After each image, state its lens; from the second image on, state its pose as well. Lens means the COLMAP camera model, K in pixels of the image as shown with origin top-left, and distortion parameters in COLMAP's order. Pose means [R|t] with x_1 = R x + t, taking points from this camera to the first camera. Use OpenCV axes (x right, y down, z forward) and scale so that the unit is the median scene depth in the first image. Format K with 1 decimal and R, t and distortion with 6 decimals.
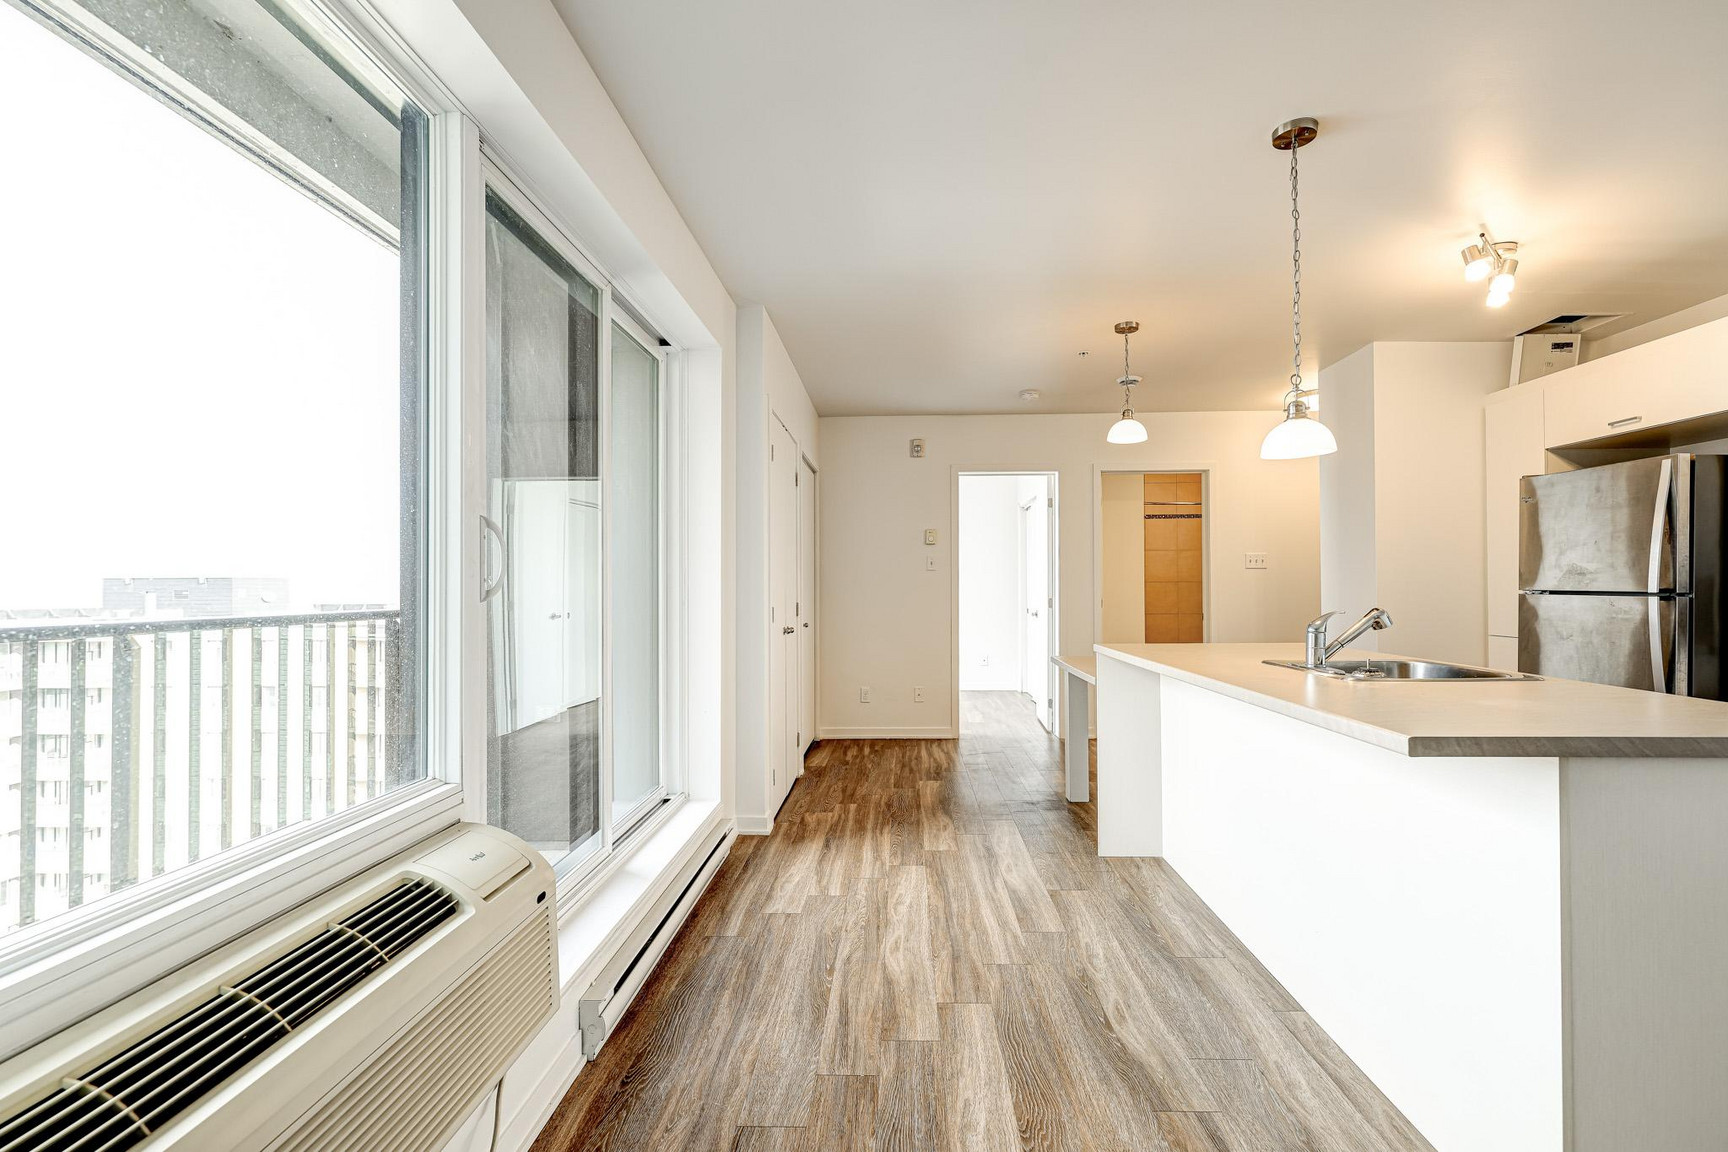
lens RADIAL K [[747.5, 0, 865.5], [0, 747.5, 577.7], [0, 0, 1]] dist [-0.000050, -0.000003]
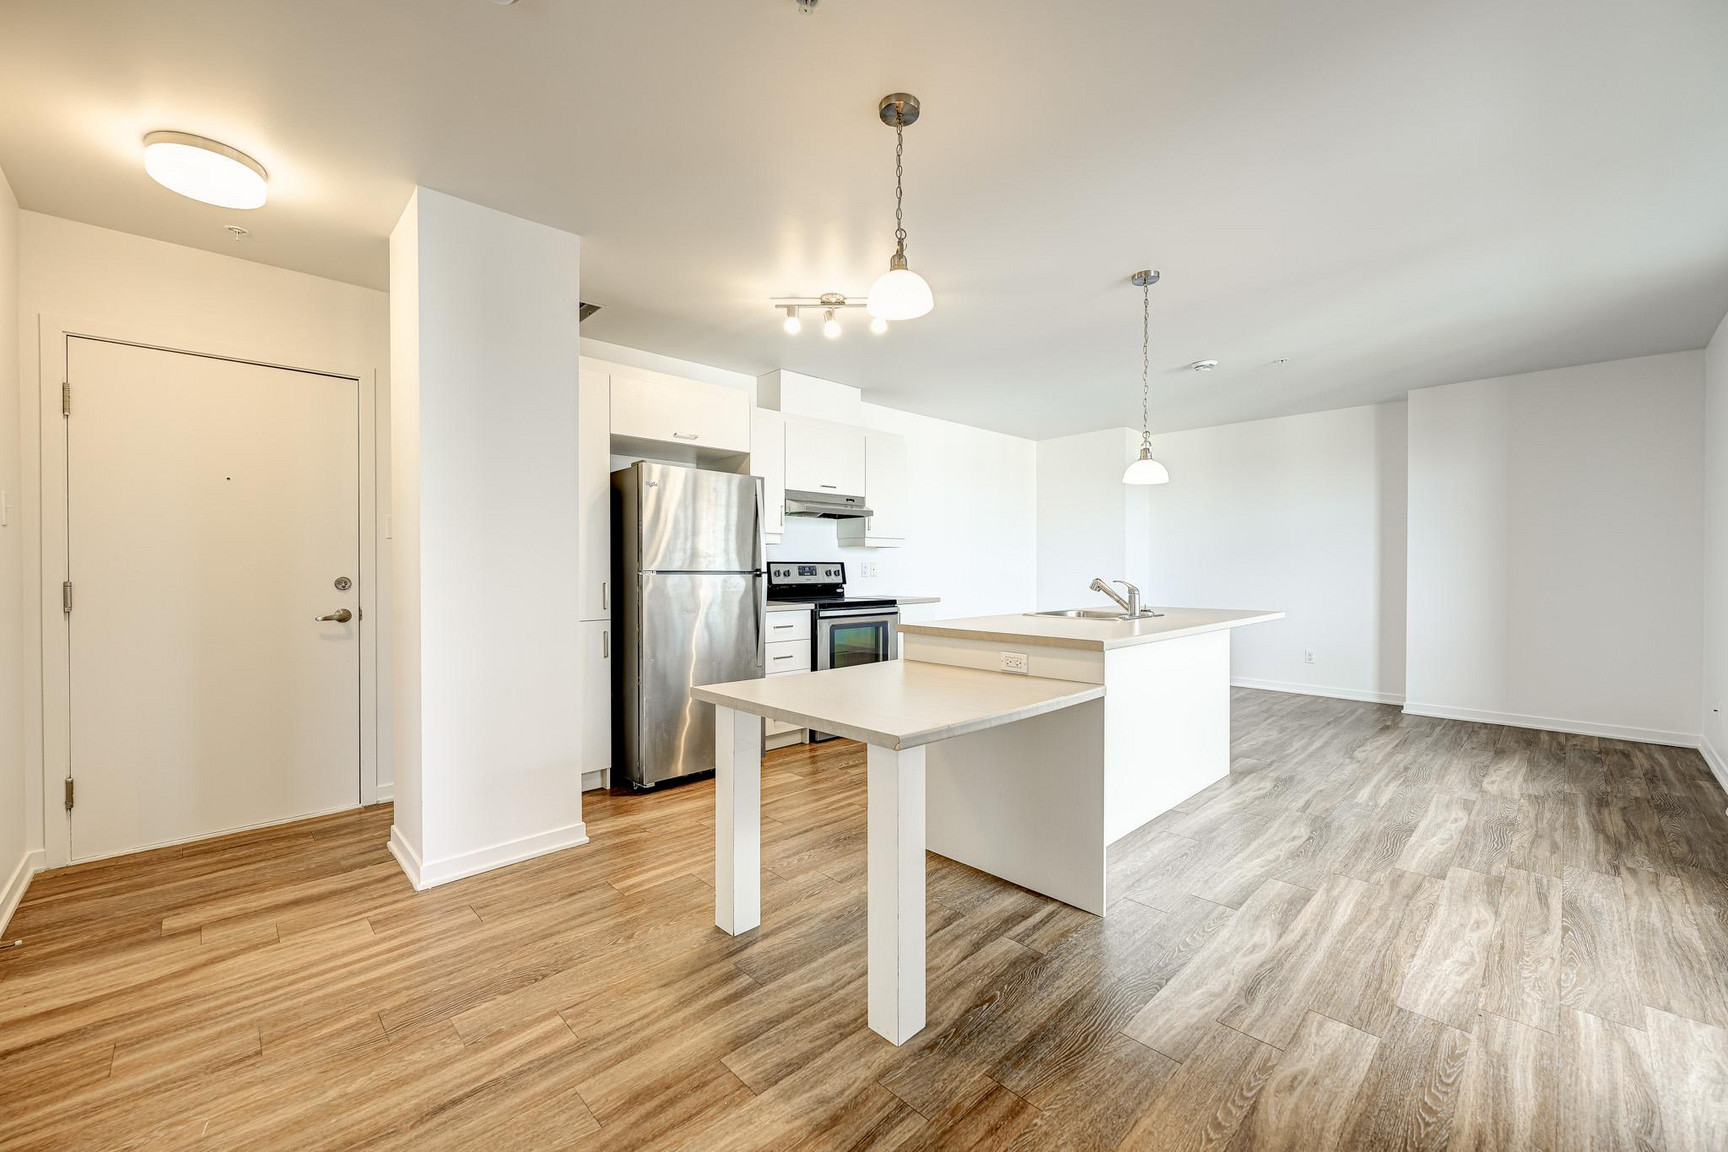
lens RADIAL K [[686.7, 0, 861.1], [0, 686.7, 576.0], [0, 0, 1]] dist [0.000130, -0.000058]
pose [[-0.729827, -0.005987, 0.683606, 0.017291], [-0.004690, 0.999982, 0.003750, 0.025990], [-0.683616, -0.000470, -0.729842, 2.056451]]
